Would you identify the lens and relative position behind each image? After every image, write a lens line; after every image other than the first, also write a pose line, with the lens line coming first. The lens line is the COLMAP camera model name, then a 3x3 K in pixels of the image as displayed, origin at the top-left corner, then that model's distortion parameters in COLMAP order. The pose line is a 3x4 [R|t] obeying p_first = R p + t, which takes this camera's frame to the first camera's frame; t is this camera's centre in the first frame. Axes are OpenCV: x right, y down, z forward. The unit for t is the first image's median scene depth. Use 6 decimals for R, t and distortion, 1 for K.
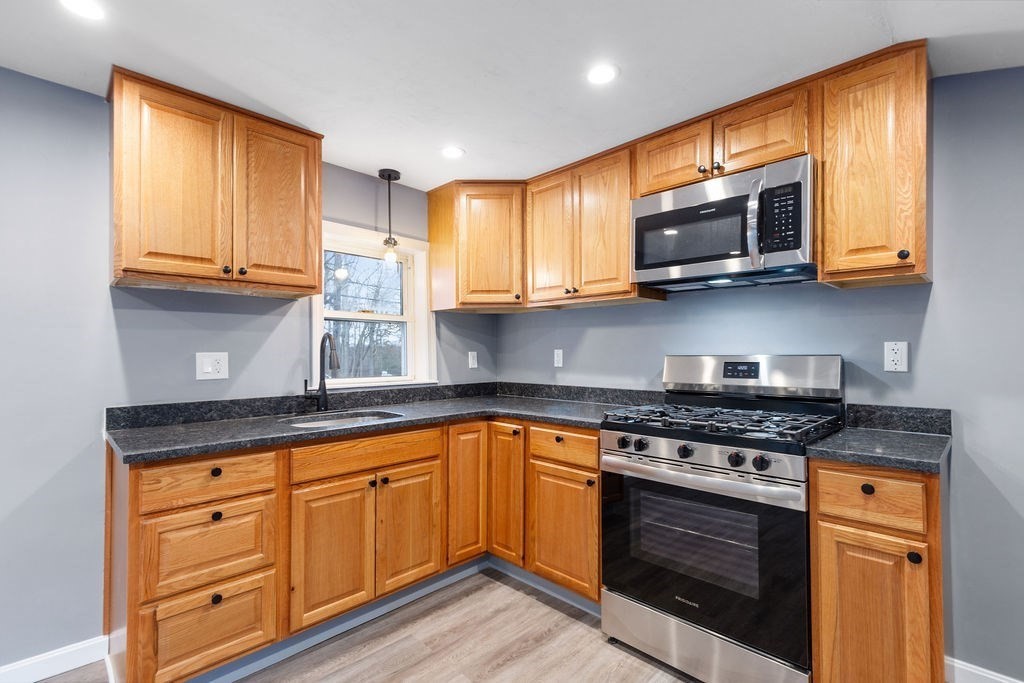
lens RADIAL K [[461.2, 0, 516.4], [0, 461.2, 342.5], [0, 0, 1]] dist [0.000788, -0.000025]
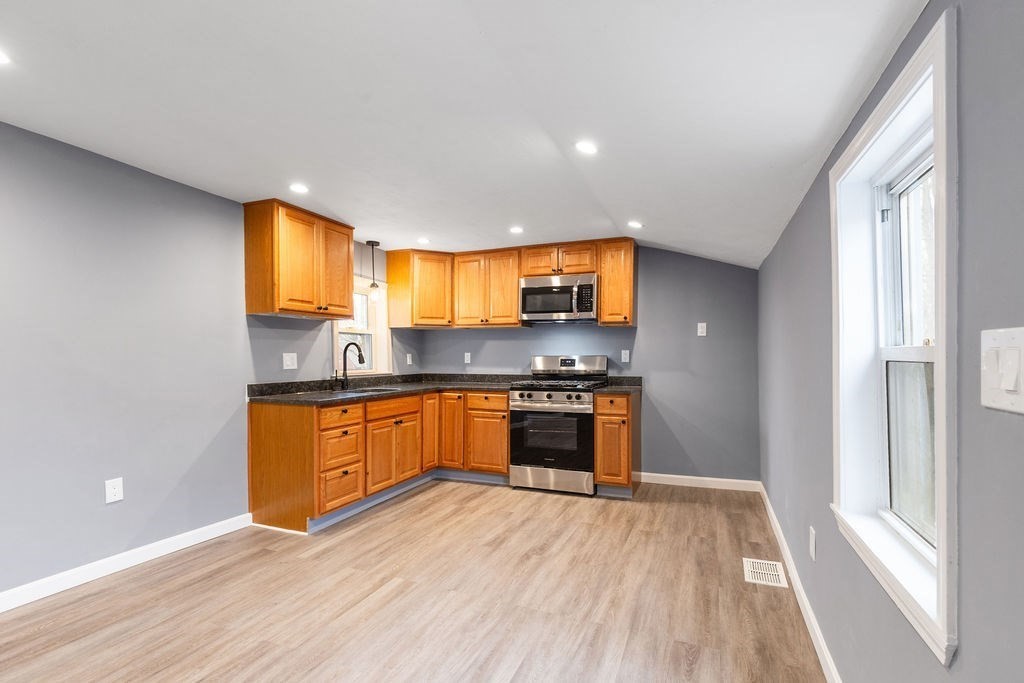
lens RADIAL K [[464.6, 0, 520.3], [0, 464.6, 352.3], [0, 0, 1]] dist [0.000149, -0.000130]
pose [[0.922495, 0.006055, 0.385961, -0.571042], [-0.010916, 0.999886, 0.010405, -0.009255], [-0.385854, -0.013812, 0.922456, -0.937555]]
